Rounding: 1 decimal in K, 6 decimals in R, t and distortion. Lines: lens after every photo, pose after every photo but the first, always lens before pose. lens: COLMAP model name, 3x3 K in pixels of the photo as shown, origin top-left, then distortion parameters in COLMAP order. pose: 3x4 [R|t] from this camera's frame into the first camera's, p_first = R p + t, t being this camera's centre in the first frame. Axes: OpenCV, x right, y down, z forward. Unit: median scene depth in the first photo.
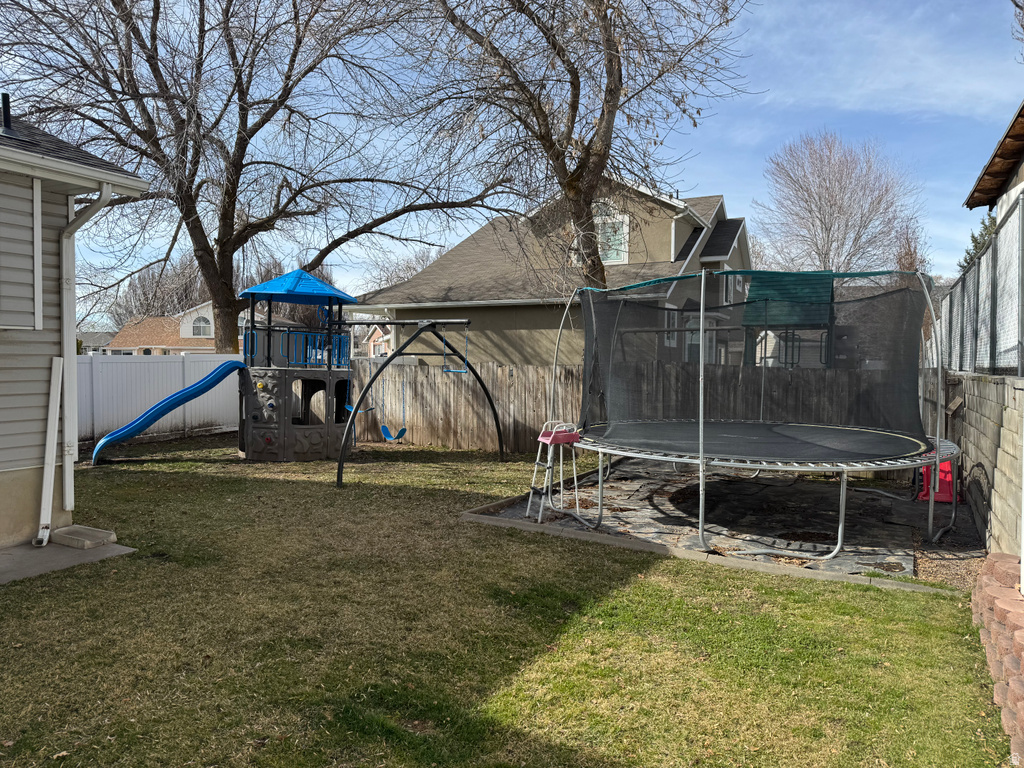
lens RADIAL K [[721.8, 0, 512.0], [0, 721.8, 384.0], [0, 0, 1]] dist [0.003430, 0.001489]
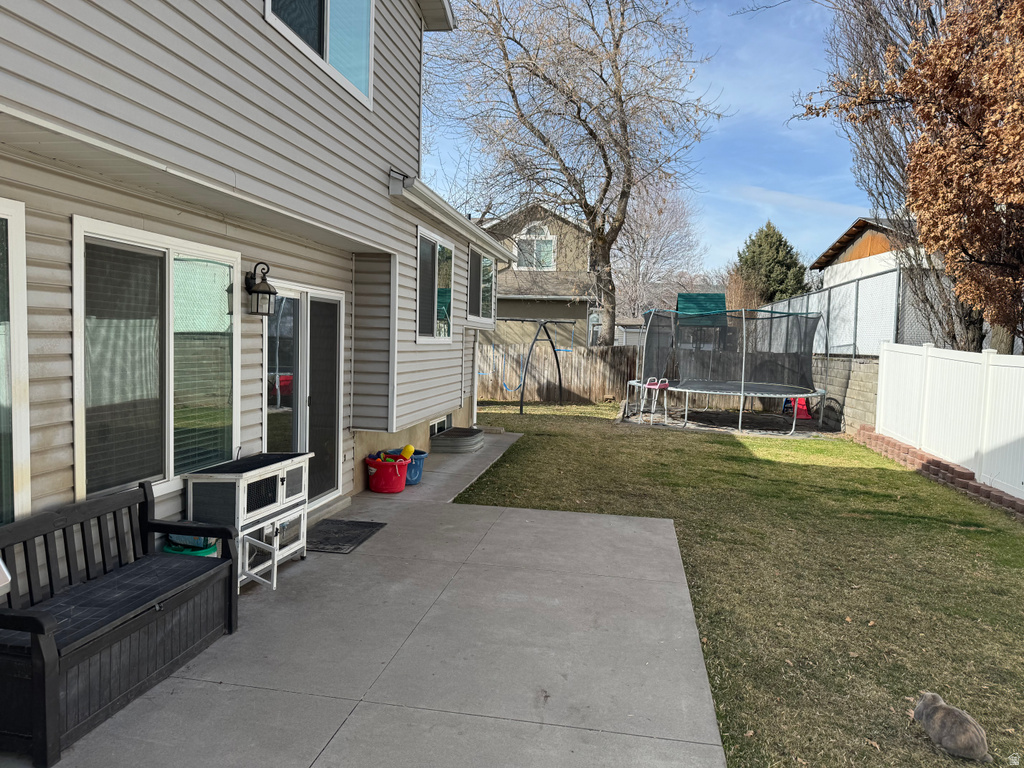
lens RADIAL K [[714.5, 0, 512.0], [0, 714.5, 384.0], [0, 0, 1]] dist [0.114777, -0.176851]
pose [[0.945765, 0.002778, 0.324839, -0.552185], [-0.015788, 0.999175, 0.037423, 0.000388], [-0.324467, -0.040522, 0.945029, -0.429056]]
